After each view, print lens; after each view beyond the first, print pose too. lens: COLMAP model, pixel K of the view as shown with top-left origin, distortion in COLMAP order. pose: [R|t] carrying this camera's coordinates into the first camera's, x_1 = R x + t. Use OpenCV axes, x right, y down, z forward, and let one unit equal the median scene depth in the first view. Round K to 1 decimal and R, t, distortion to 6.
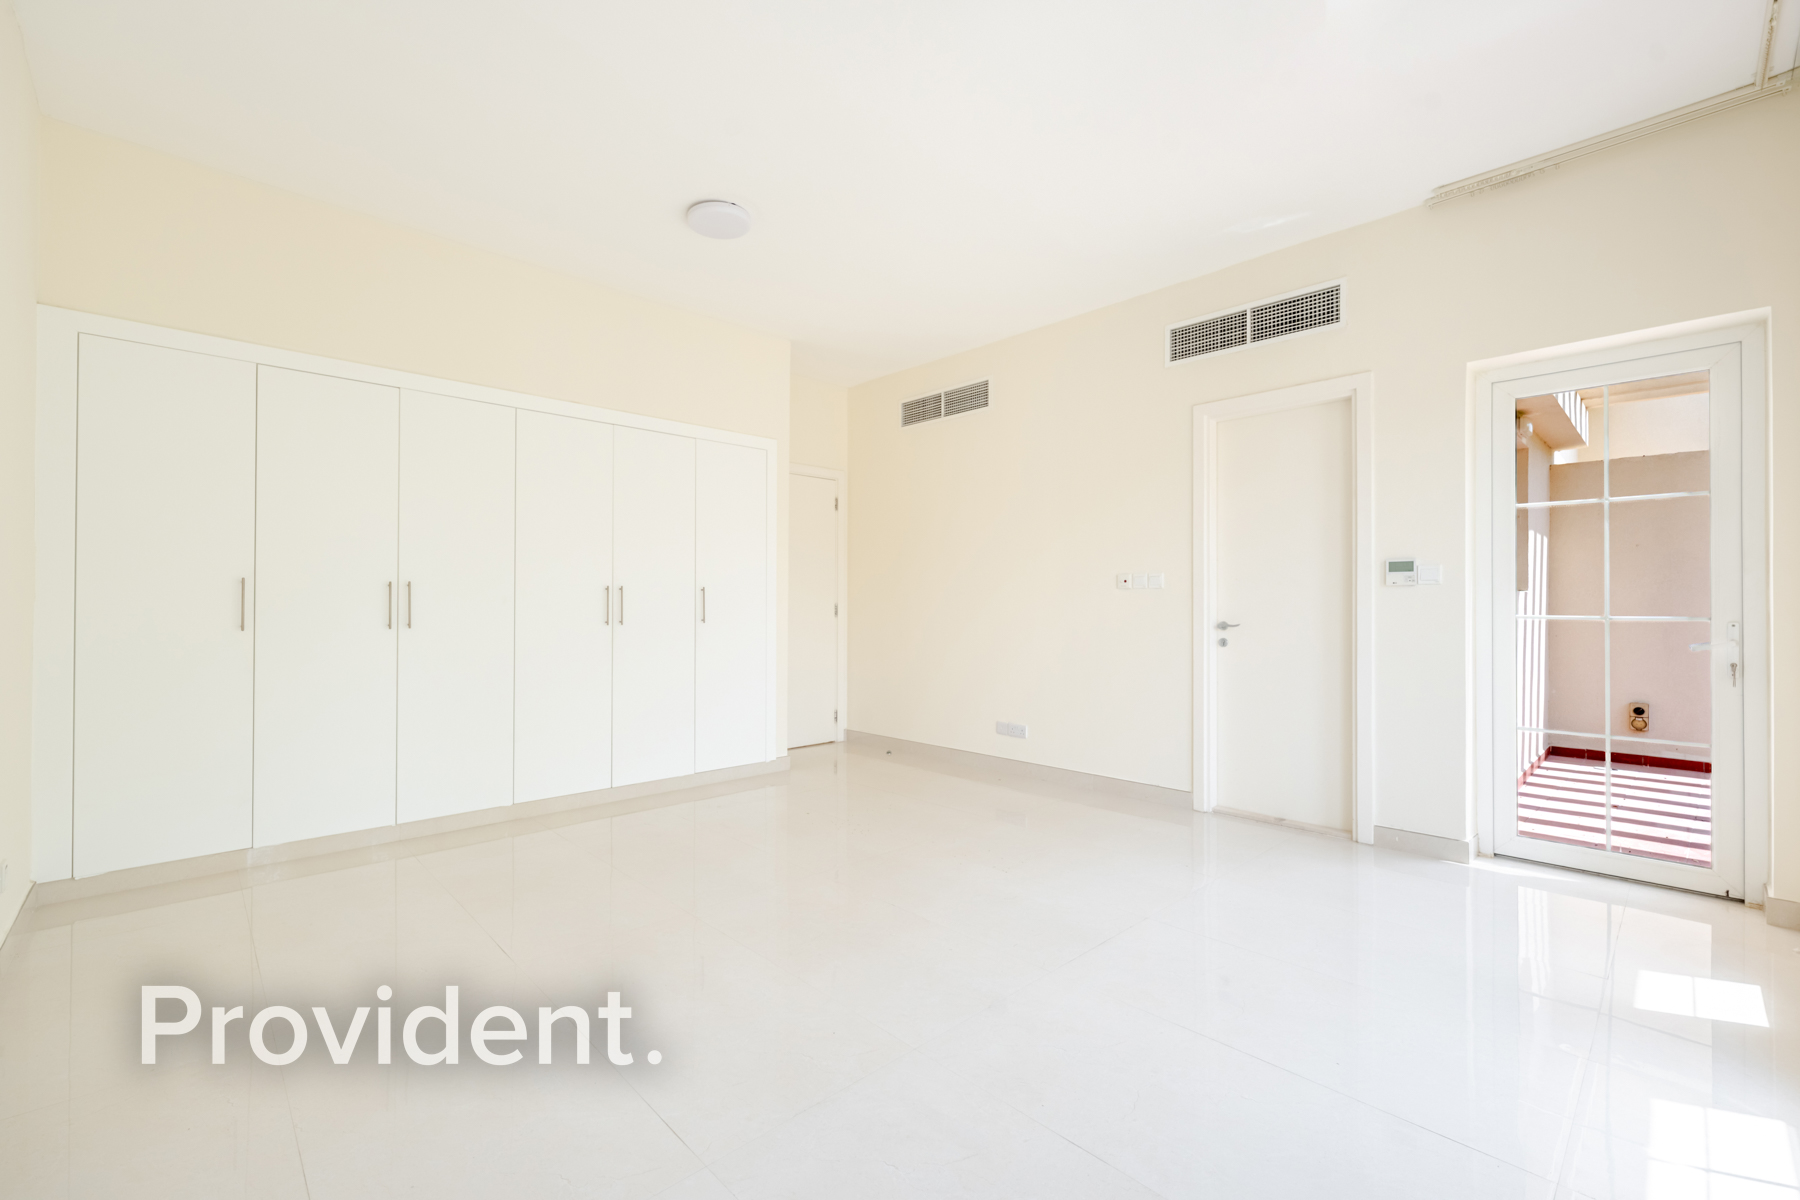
lens RADIAL K [[768.9, 0, 897.5], [0, 768.9, 604.4], [0, 0, 1]] dist [0.001526, 0.000155]
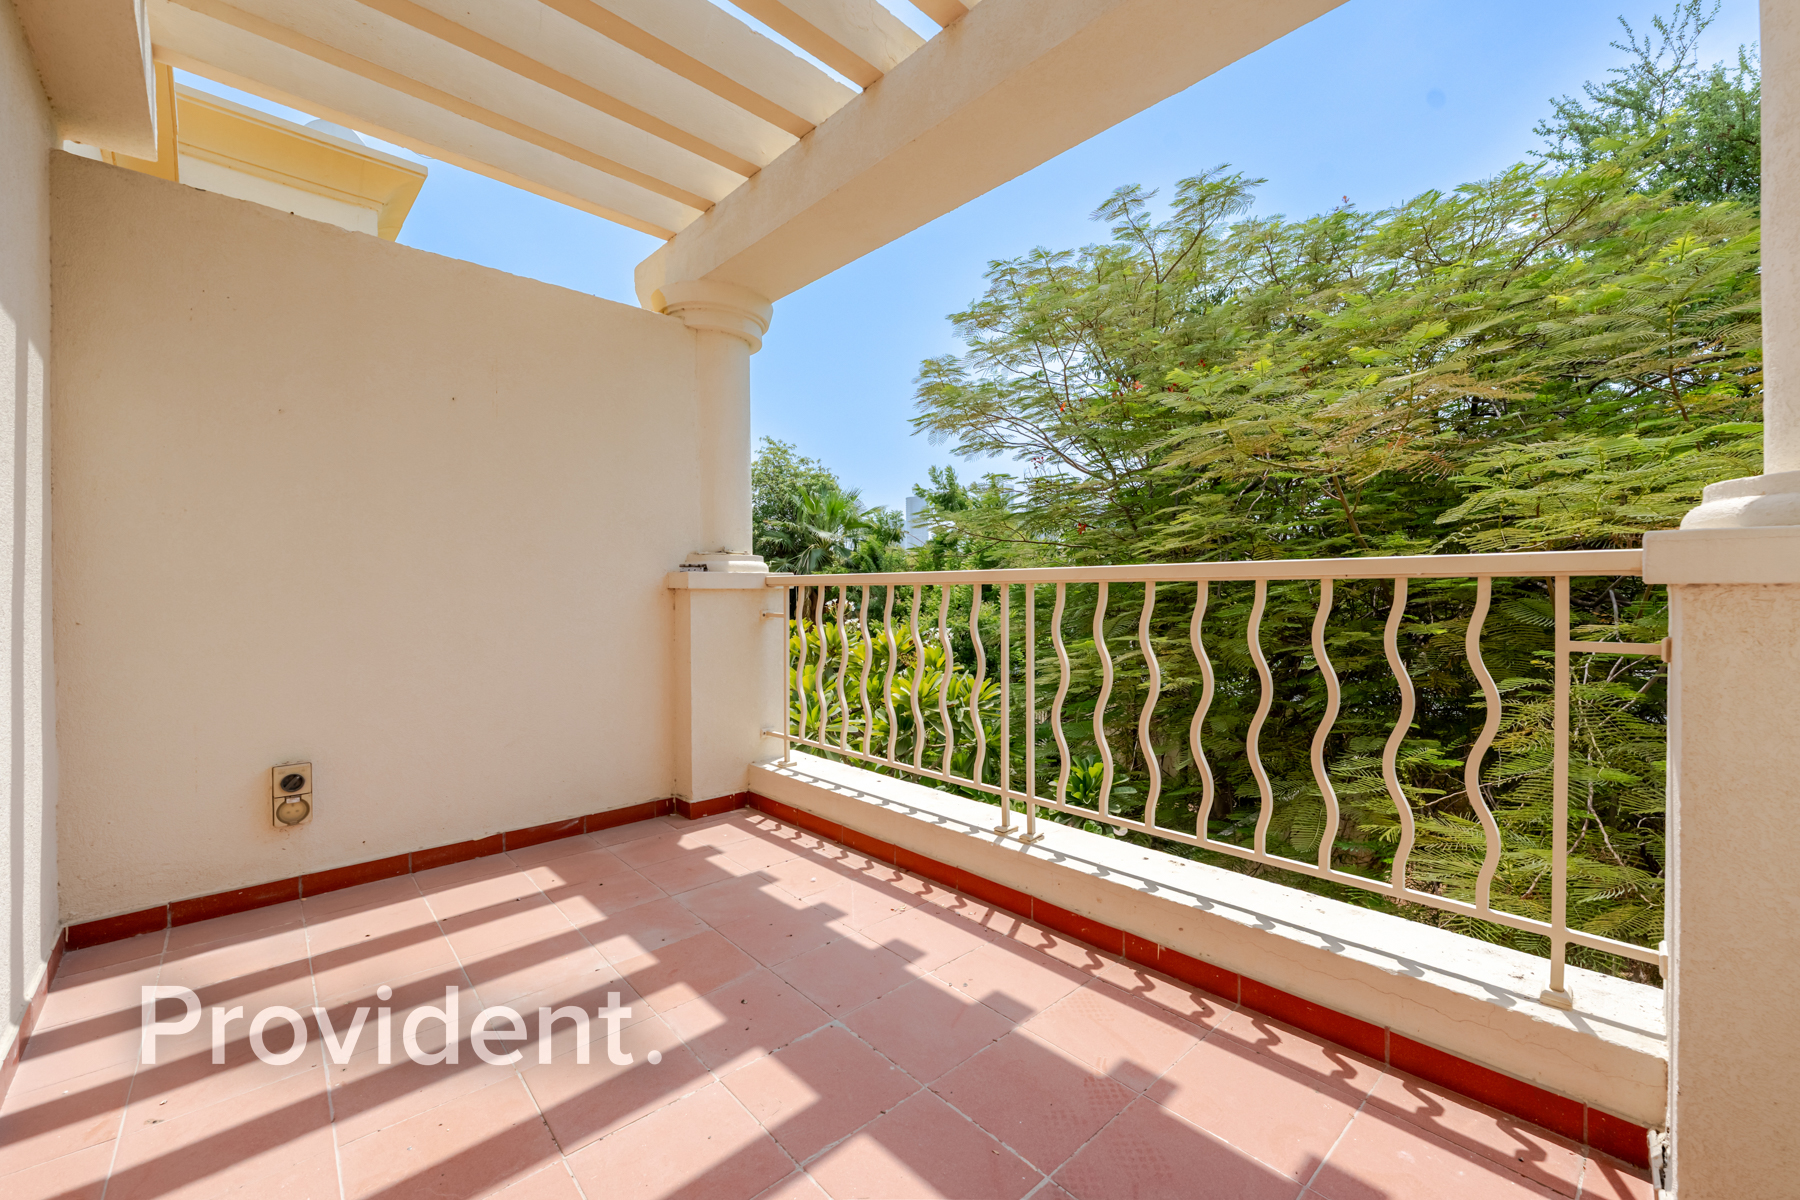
lens RADIAL K [[737.2, 0, 898.1], [0, 737.2, 596.7], [0, 0, 1]] dist [0.004137, 0.001525]
pose [[0.011720, -0.014807, 0.999822, 0.537883], [0.001172, 0.999890, 0.014795, 0.025060], [-0.999931, 0.000999, 0.011736, 0.641709]]
